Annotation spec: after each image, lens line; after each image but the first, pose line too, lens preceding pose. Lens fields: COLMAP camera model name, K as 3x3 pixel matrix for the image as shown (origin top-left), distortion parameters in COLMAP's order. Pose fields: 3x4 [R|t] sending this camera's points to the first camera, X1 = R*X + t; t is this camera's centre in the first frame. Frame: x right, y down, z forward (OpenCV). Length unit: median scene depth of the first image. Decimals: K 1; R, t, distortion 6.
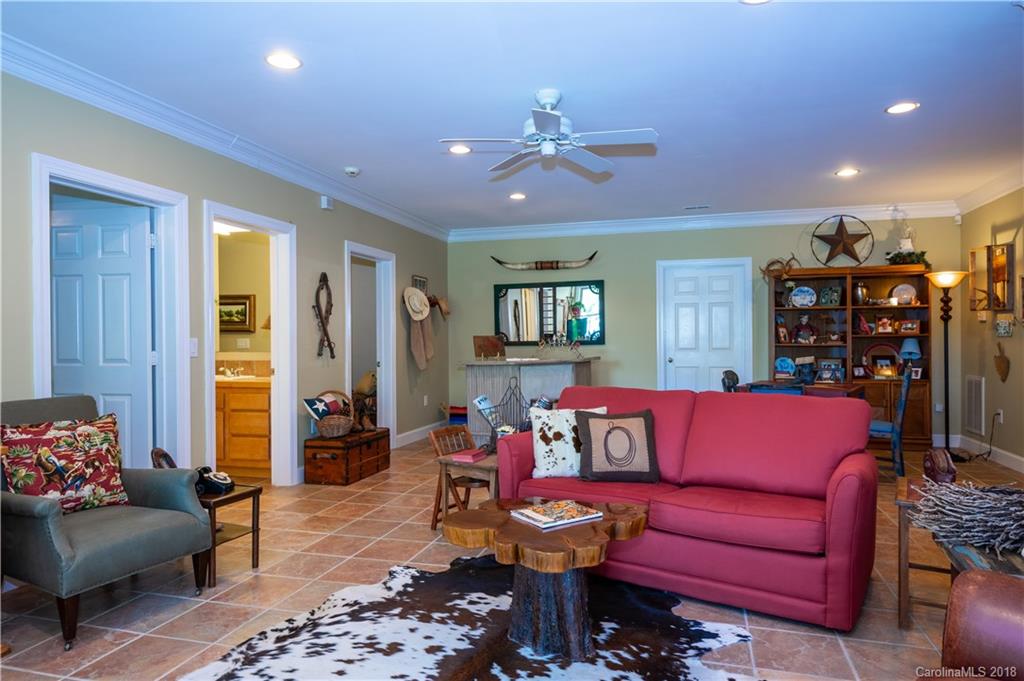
lens RADIAL K [[640.6, 0, 514.3], [0, 640.6, 340.0], [0, 0, 1]] dist [0.001867, 0.000134]
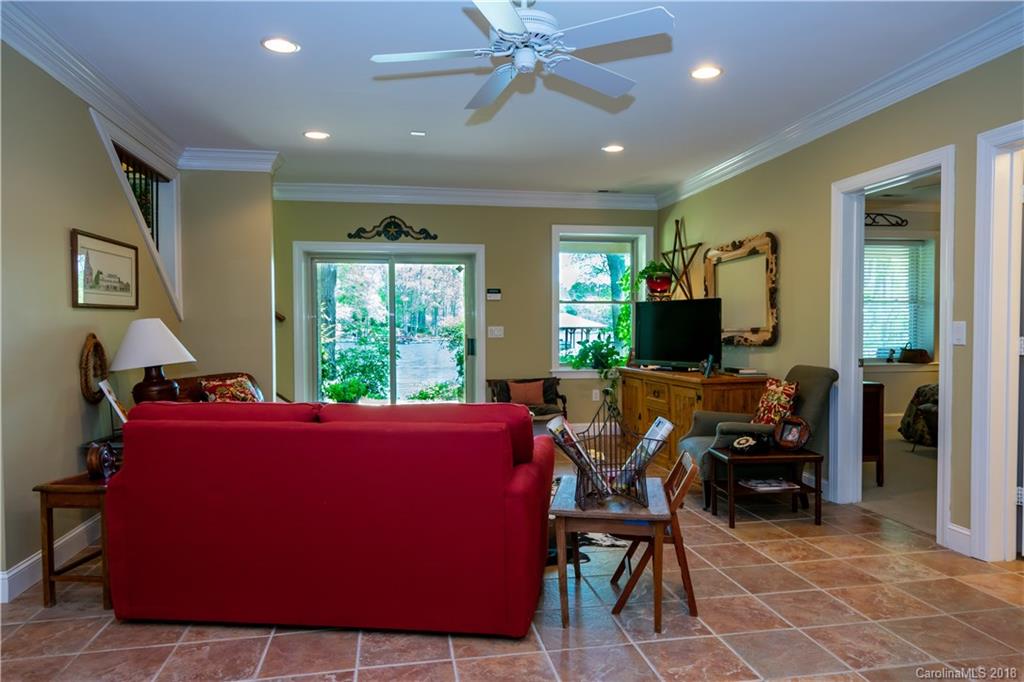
lens RADIAL K [[649.0, 0, 513.7], [0, 649.0, 342.7], [0, 0, 1]] dist [-0.002458, -0.000552]
pose [[-0.896061, 0.020510, -0.443458, 0.348733], [0.008365, 0.999535, 0.029325, -0.003584], [0.443853, 0.022568, -0.895815, 1.480539]]
